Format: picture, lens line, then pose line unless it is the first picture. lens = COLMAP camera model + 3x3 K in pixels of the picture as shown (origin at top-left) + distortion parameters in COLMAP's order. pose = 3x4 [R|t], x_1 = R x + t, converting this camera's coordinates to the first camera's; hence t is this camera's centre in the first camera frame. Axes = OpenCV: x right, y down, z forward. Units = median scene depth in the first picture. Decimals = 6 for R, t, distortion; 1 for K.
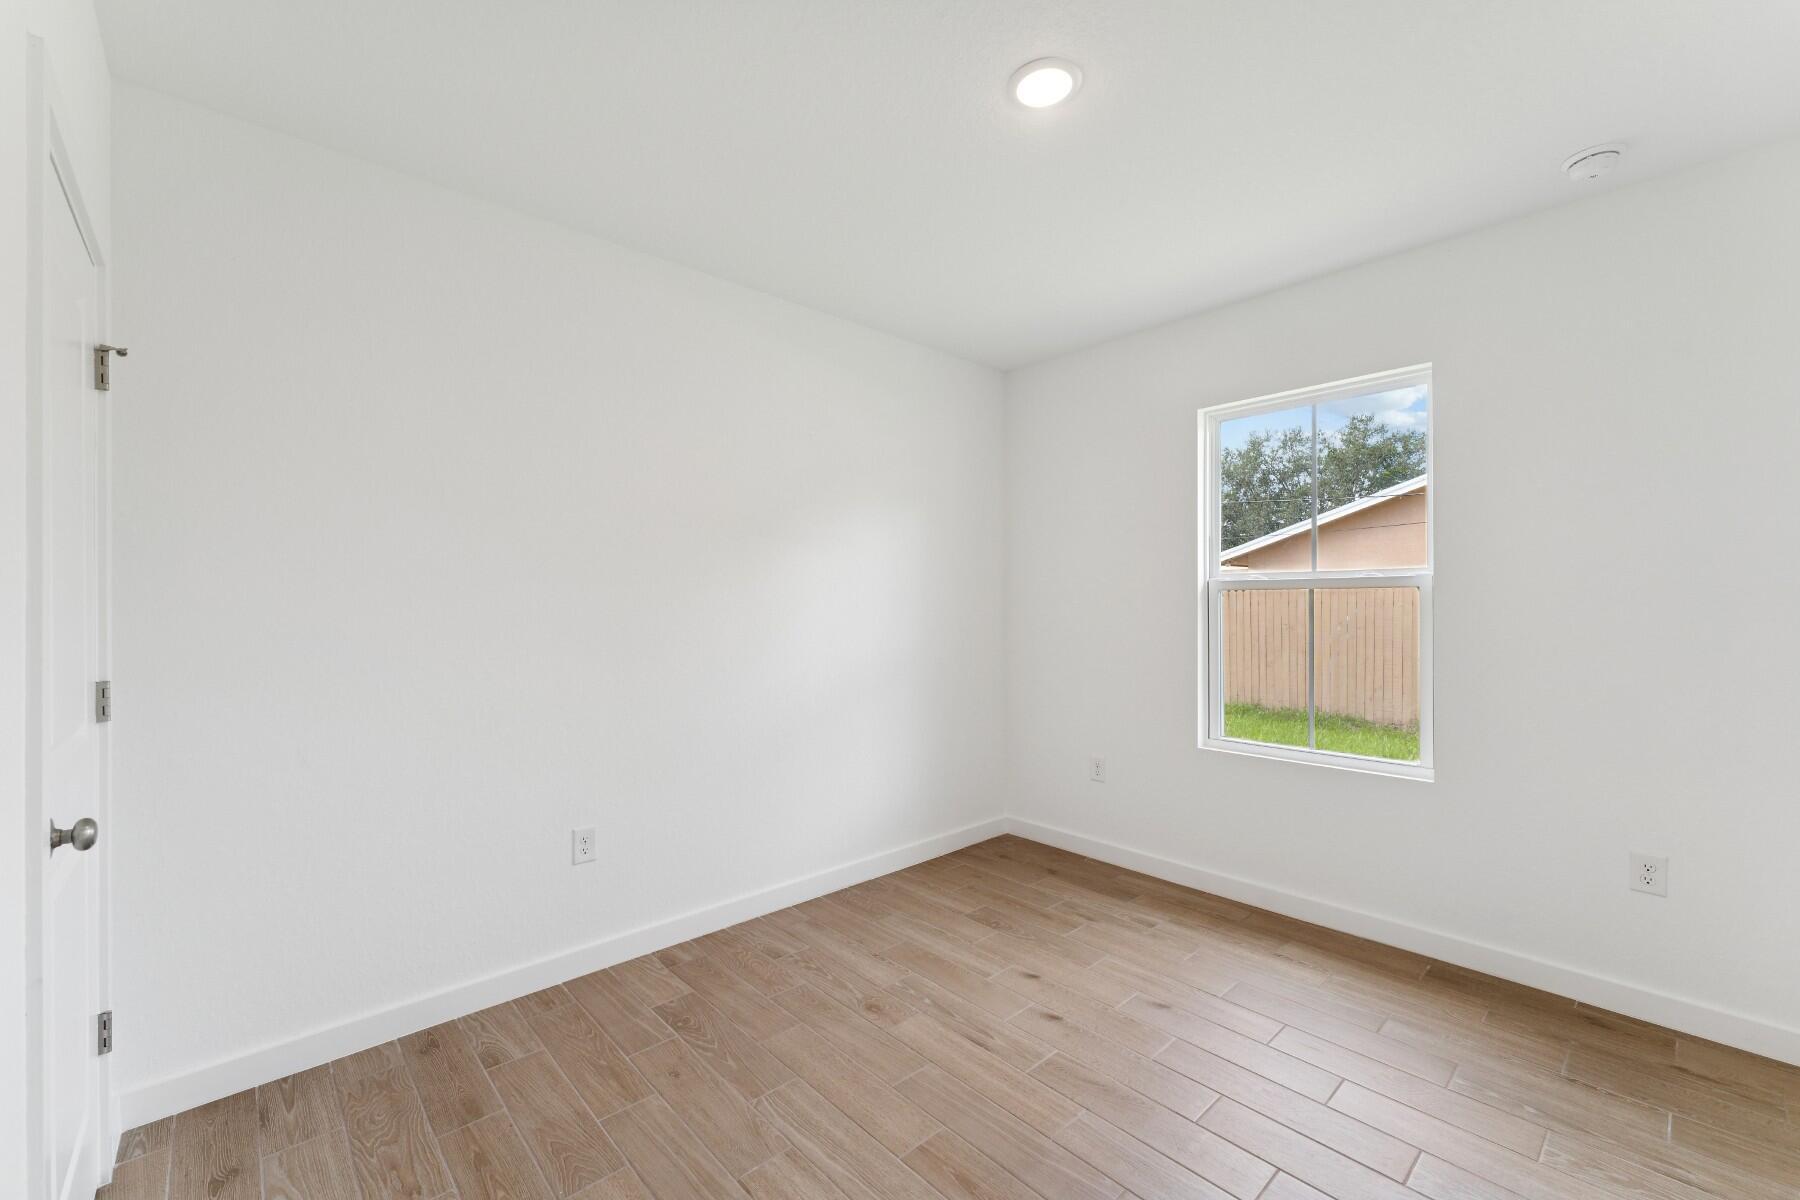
lens RADIAL K [[741.9, 0, 892.4], [0, 741.9, 602.0], [0, 0, 1]] dist [0.000343, 0.000233]
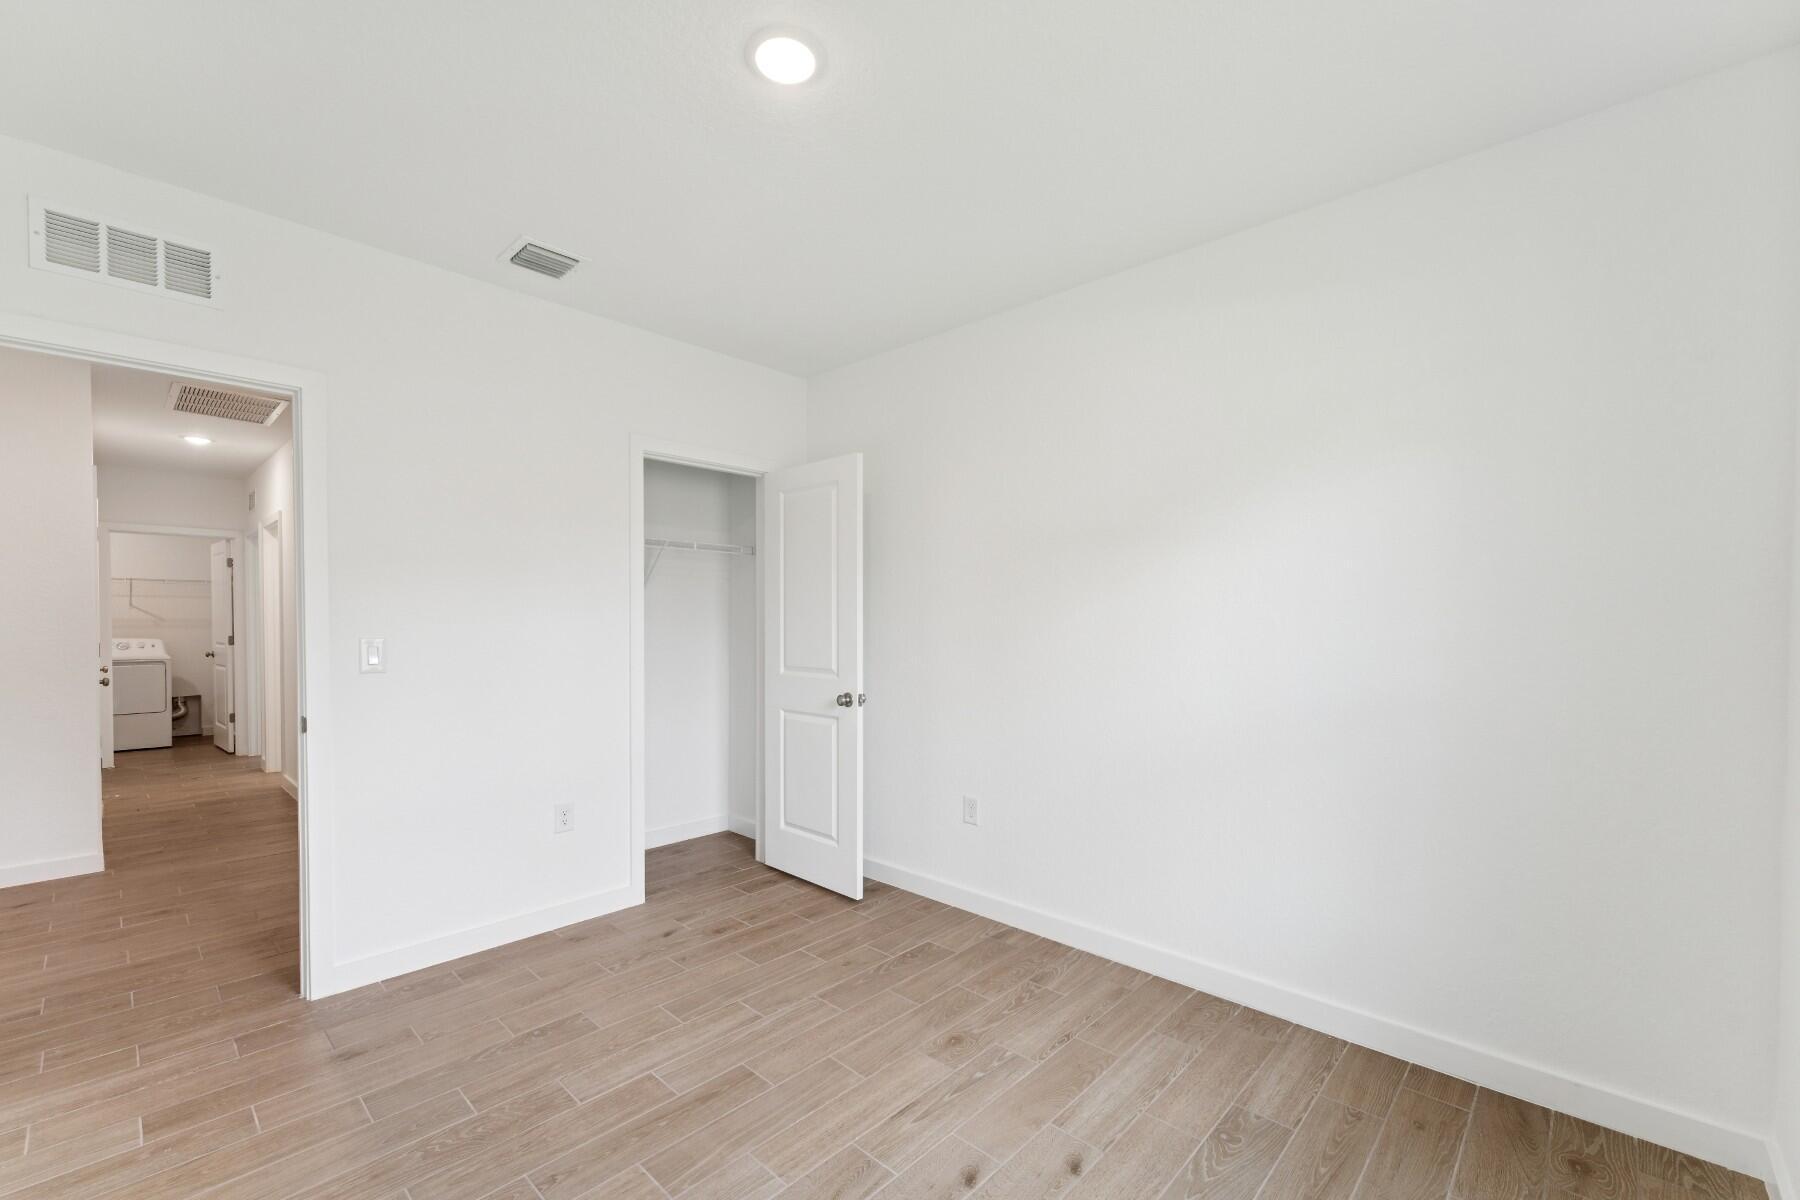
lens RADIAL K [[741.9, 0, 888.1], [0, 741.9, 632.8], [0, 0, 1]] dist [0.000343, 0.000233]
pose [[0.069860, 0.019152, -0.997373, 0.832343], [-0.003232, 0.999815, 0.018973, -0.001217], [0.997552, 0.001898, 0.069909, 0.763323]]
